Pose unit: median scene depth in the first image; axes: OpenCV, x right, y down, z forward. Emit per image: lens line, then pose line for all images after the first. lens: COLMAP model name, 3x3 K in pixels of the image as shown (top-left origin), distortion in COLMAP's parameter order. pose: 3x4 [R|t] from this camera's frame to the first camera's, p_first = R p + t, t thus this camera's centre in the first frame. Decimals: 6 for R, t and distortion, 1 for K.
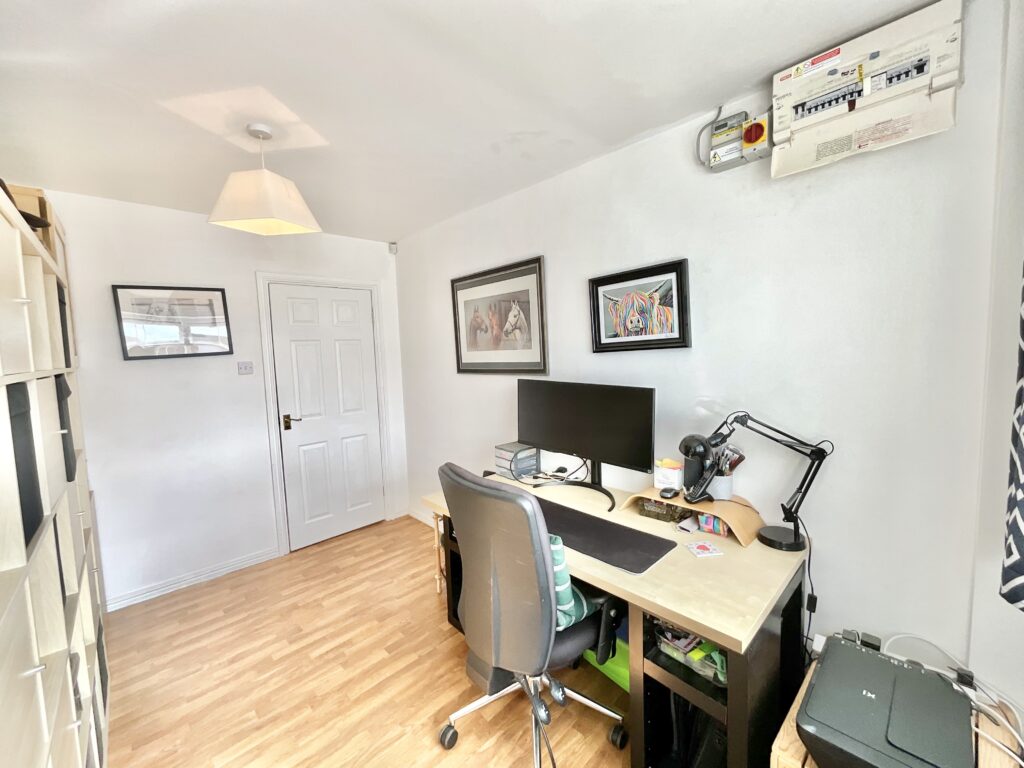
lens RADIAL K [[417.1, 0, 509.5], [0, 417.1, 383.2], [0, 0, 1]] dist [0.000233, 0.000010]
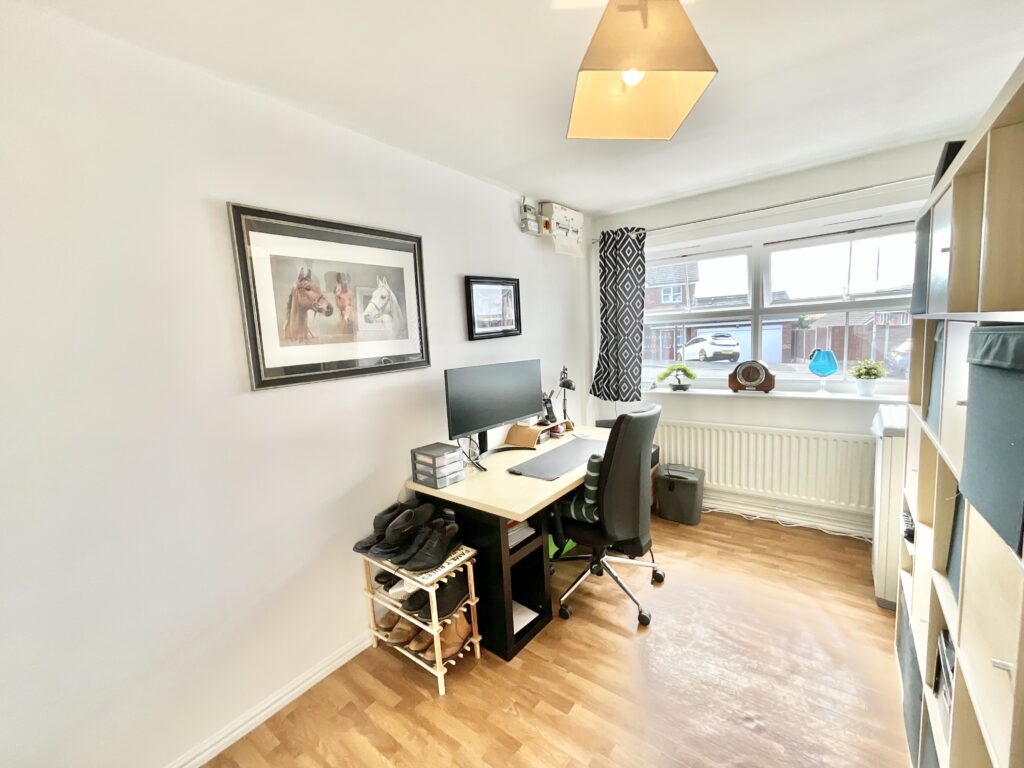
lens RADIAL K [[417.1, 0, 509.5], [0, 417.1, 383.2], [0, 0, 1]] dist [0.000233, 0.000010]
pose [[-0.146731, -0.073157, 0.986467, -0.861237], [0.143428, 0.985149, 0.094393, -0.044678], [-0.978723, 0.155337, -0.134059, 0.961107]]
